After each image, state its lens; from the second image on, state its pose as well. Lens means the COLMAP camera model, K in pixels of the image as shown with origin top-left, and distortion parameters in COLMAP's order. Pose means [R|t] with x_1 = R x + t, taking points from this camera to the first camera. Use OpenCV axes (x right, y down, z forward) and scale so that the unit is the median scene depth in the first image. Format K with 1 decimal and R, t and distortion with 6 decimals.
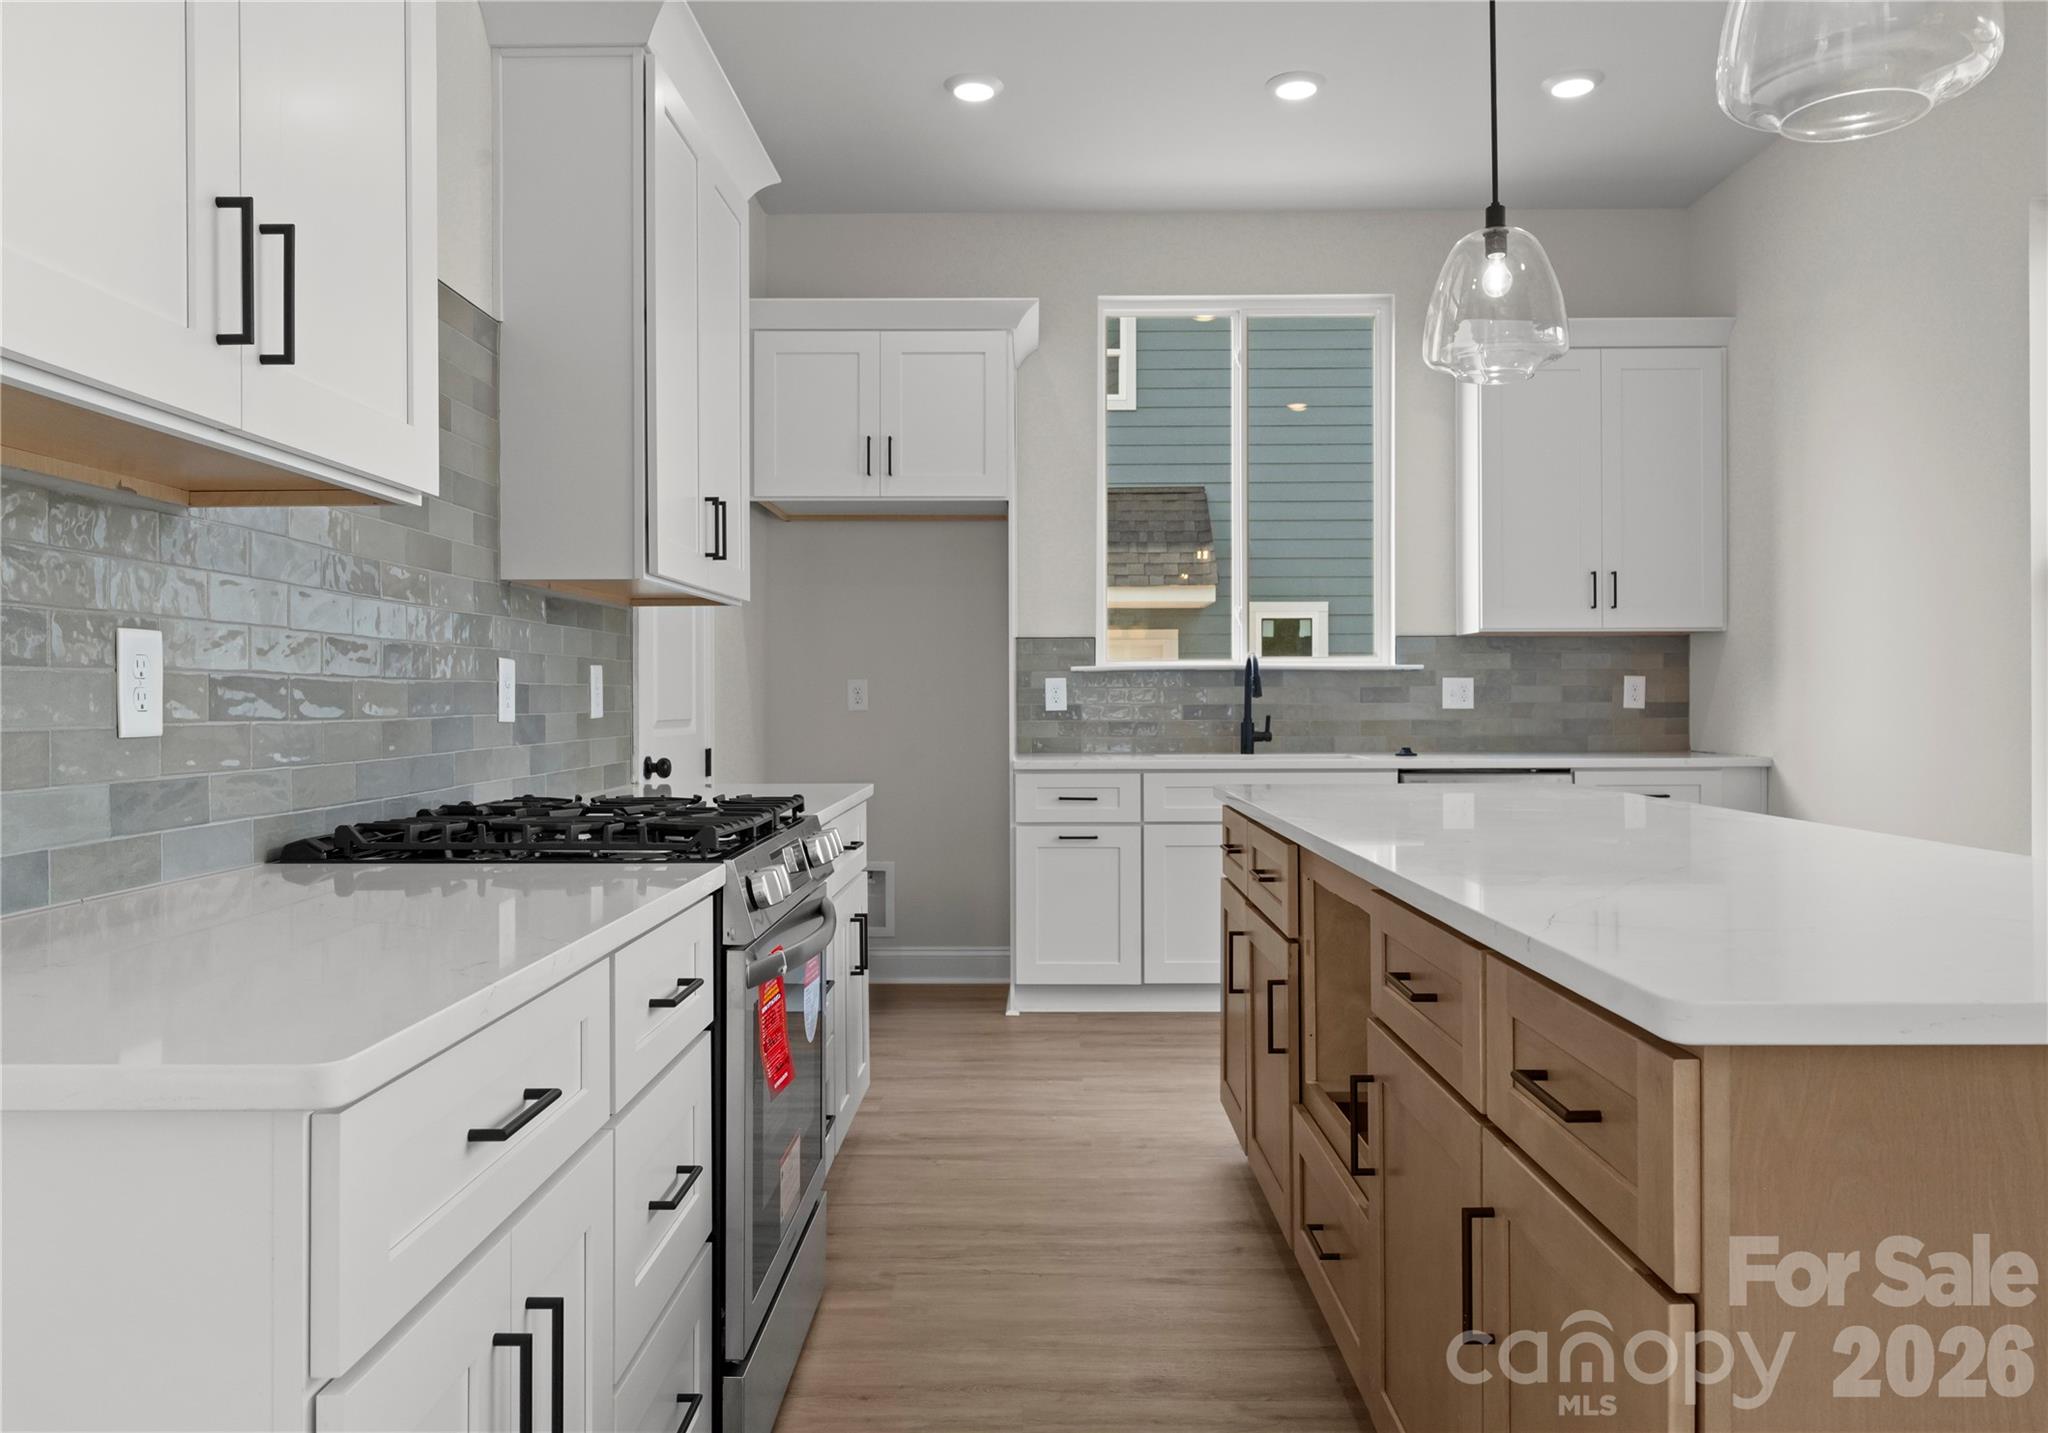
lens RADIAL K [[1457.9, 0, 1008.2], [0, 1457.9, 714.2], [0, 0, 1]] dist [0.001962, 0.001570]
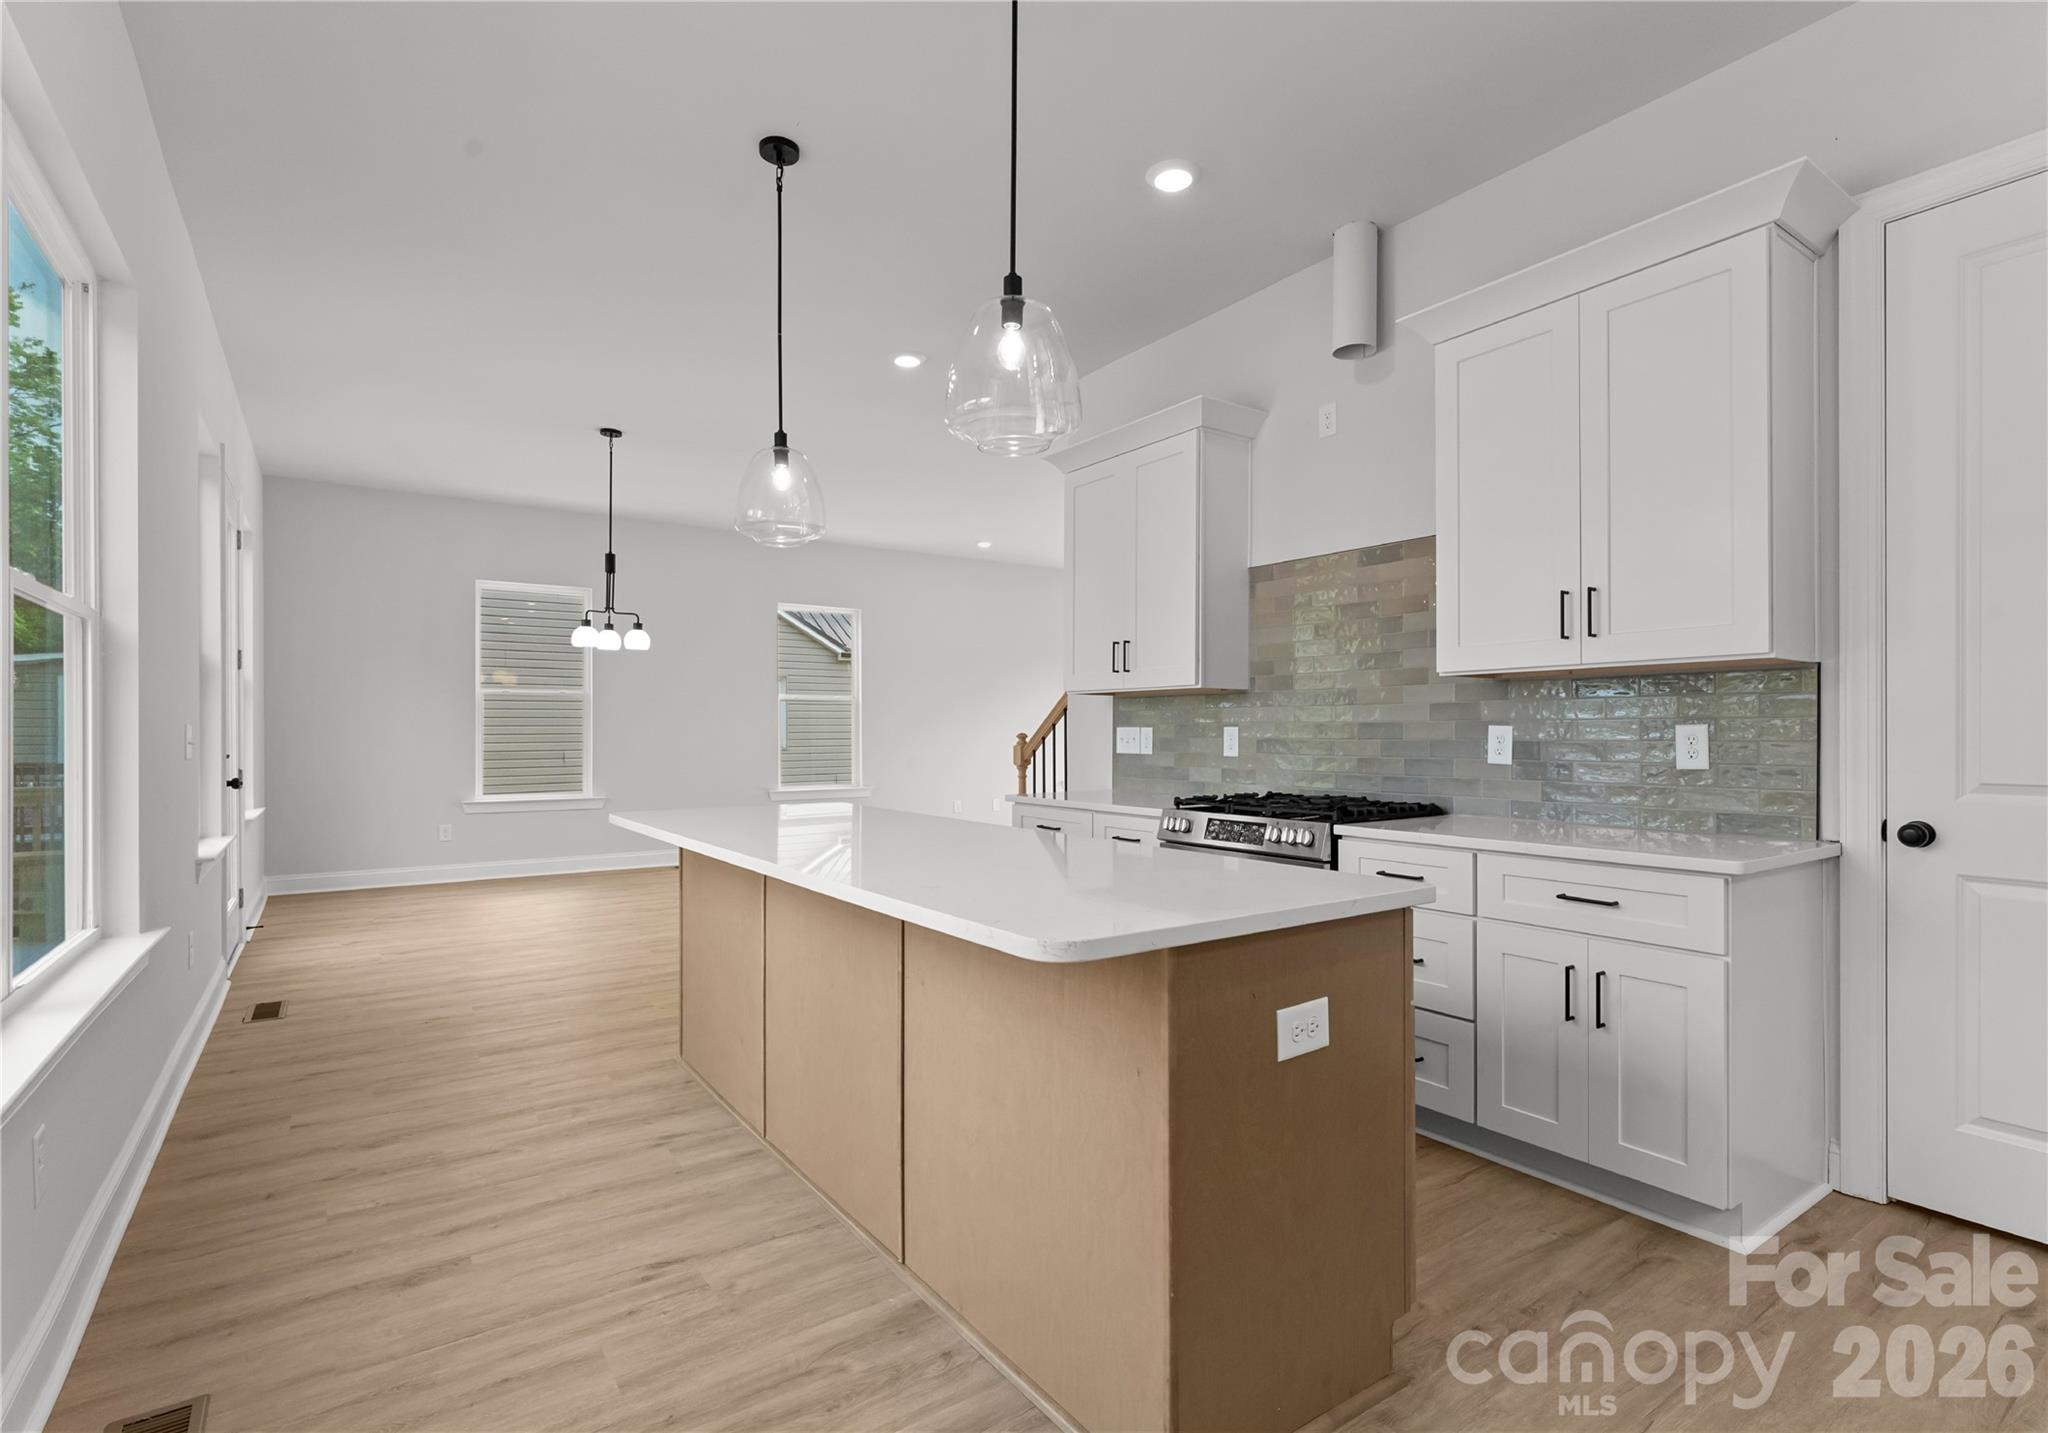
lens RADIAL K [[998.3, 0, 1002.8], [0, 998.3, 732.5], [0, 0, 1]] dist [-0.005955, 0.001215]
pose [[-0.819401, 0.005607, -0.573193, 0.406497], [-0.001119, 0.999935, 0.011381, -0.022326], [0.573220, 0.009966, -0.819341, 0.843174]]
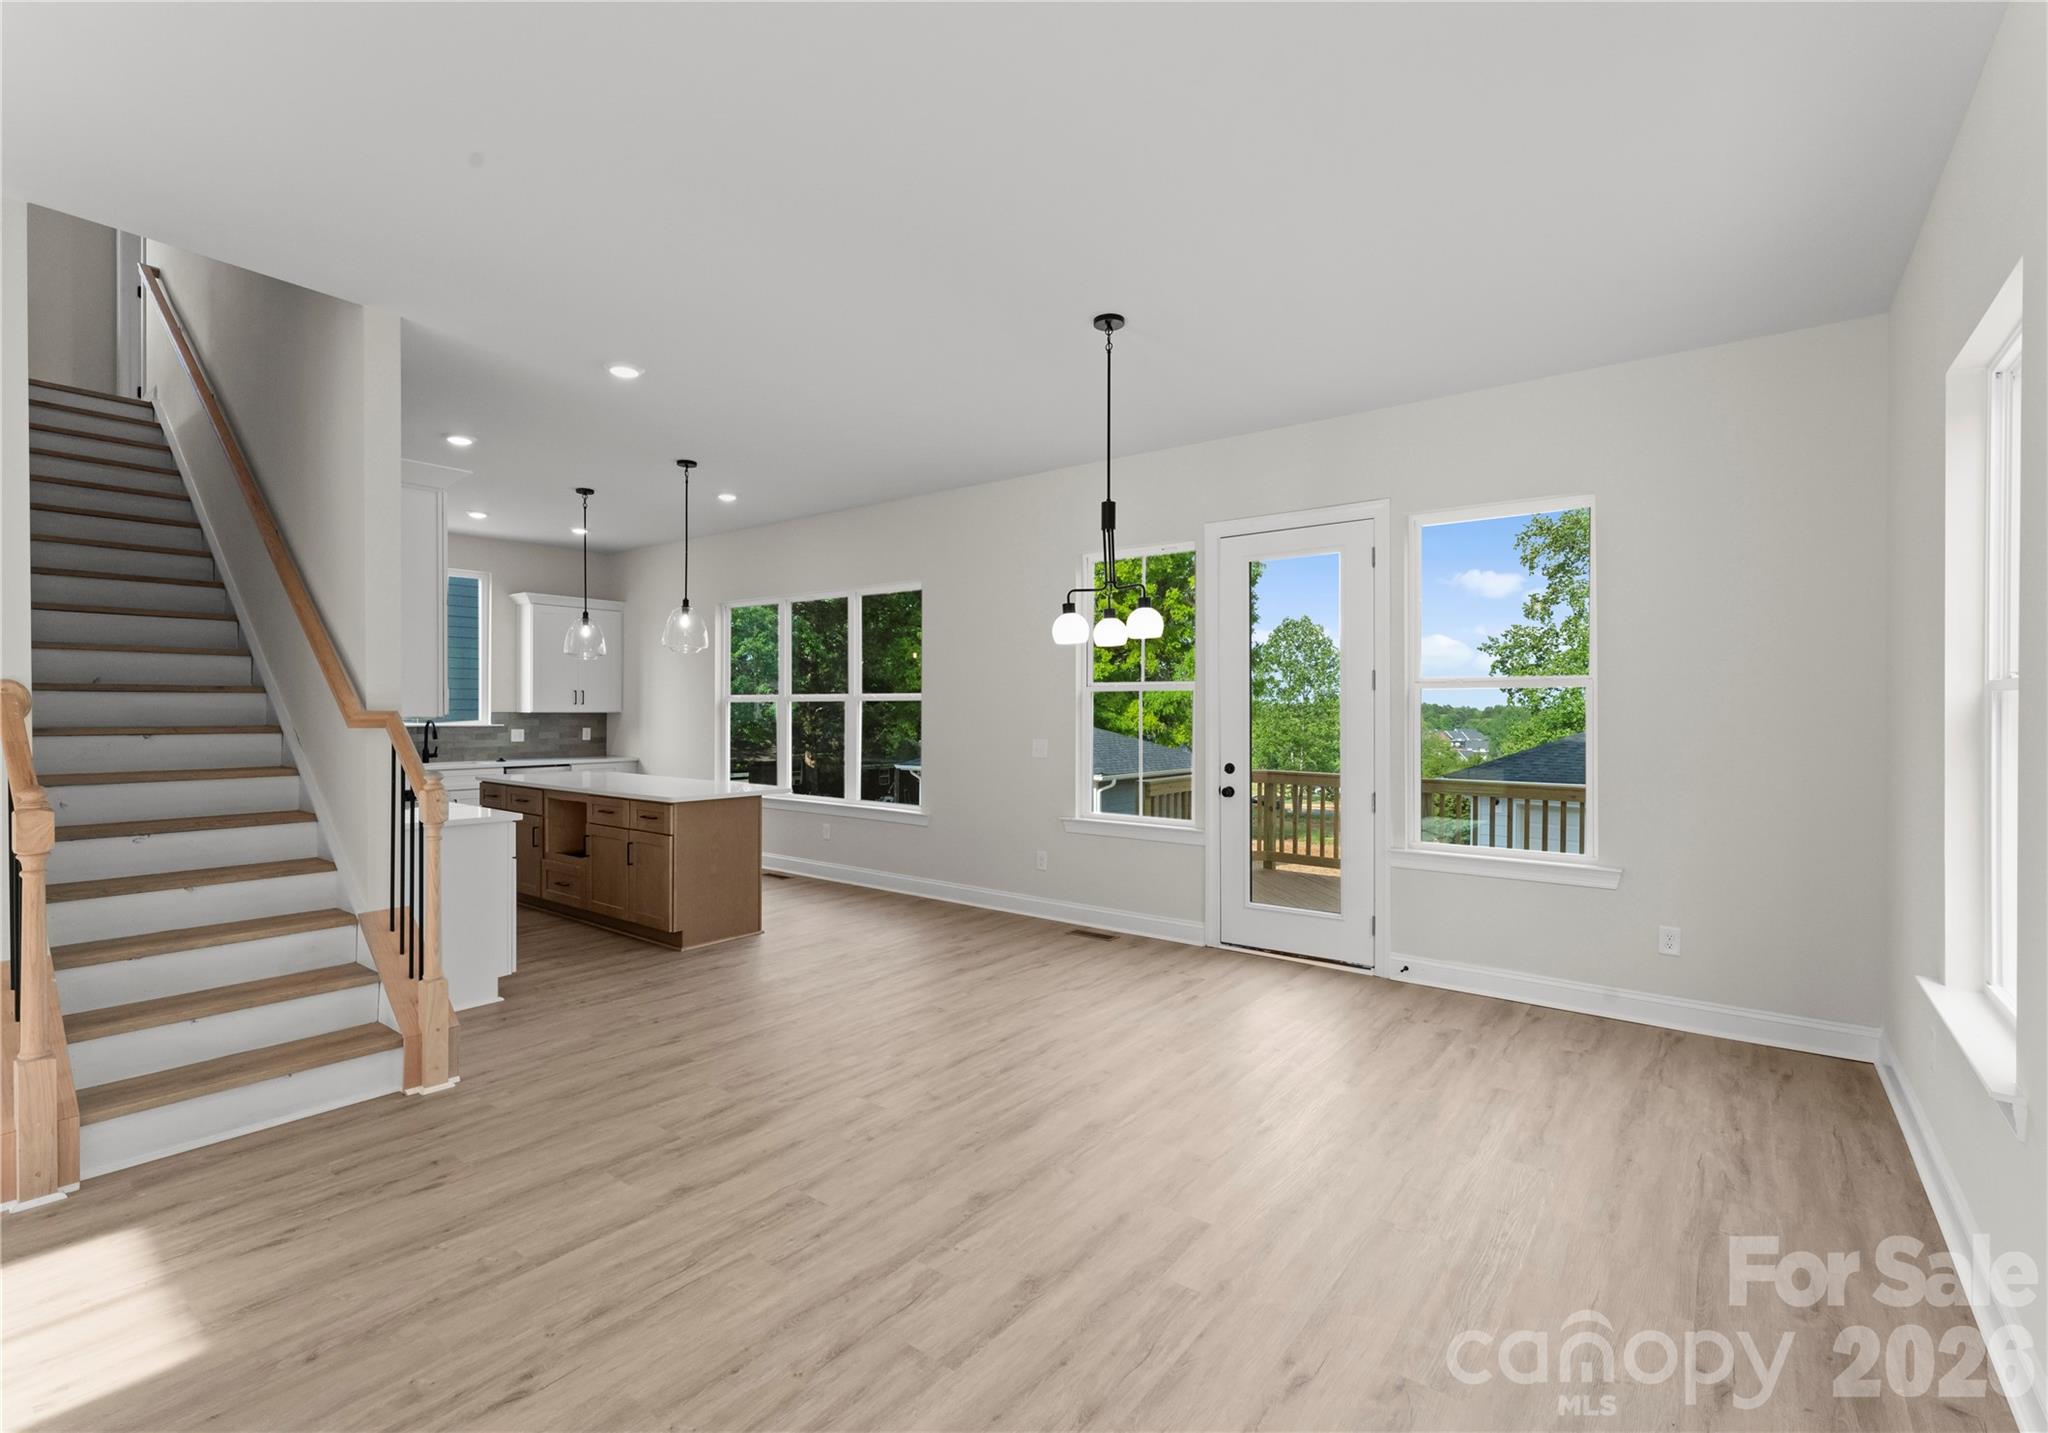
lens RADIAL K [[915.9, 0, 1038.1], [0, 915.9, 719.9], [0, 0, 1]] dist [-0.001020, -0.000403]
pose [[0.582762, 0.000124, 0.812643, -0.475721], [-0.000489, 1.000000, 0.000198, -0.044454], [-0.812643, -0.000513, 0.582762, -0.683517]]
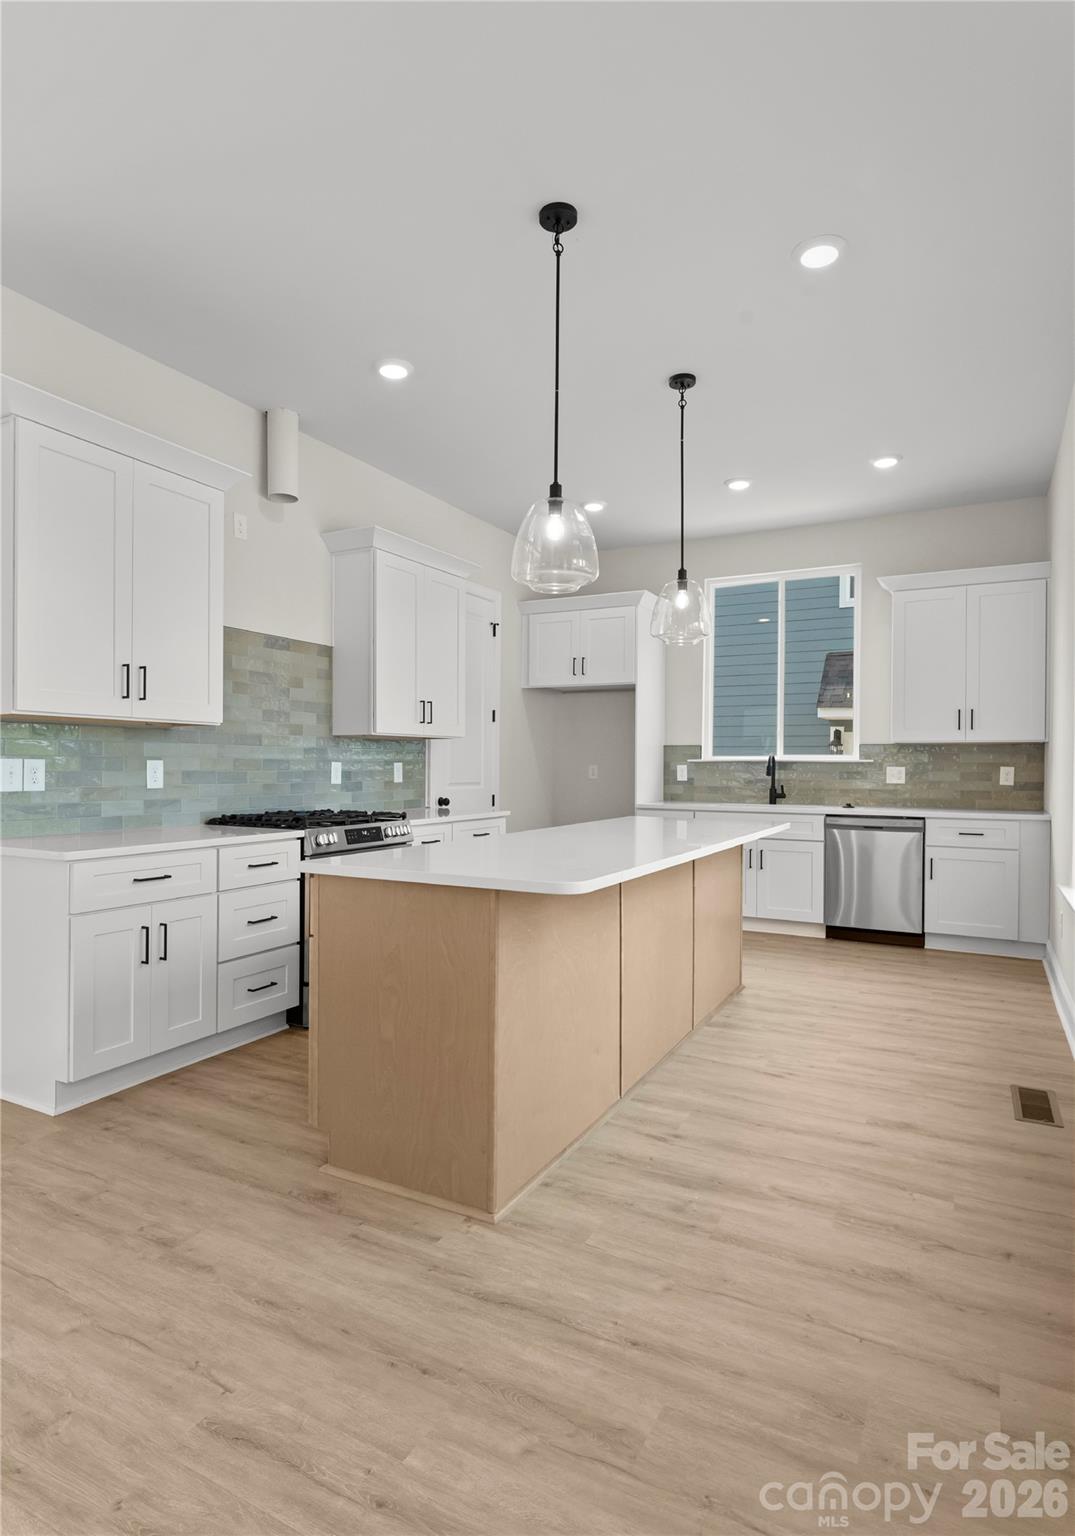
lens RADIAL K [[809.7, 0, 531.5], [0, 809.7, 768.9], [0, 0, 1]] dist [-0.008722, 0.003498]
pose [[0.884394, 0.011192, -0.466607, 0.399886], [-0.014171, 0.999895, -0.002877, -0.013509], [0.466526, 0.009157, 0.884460, -0.134608]]
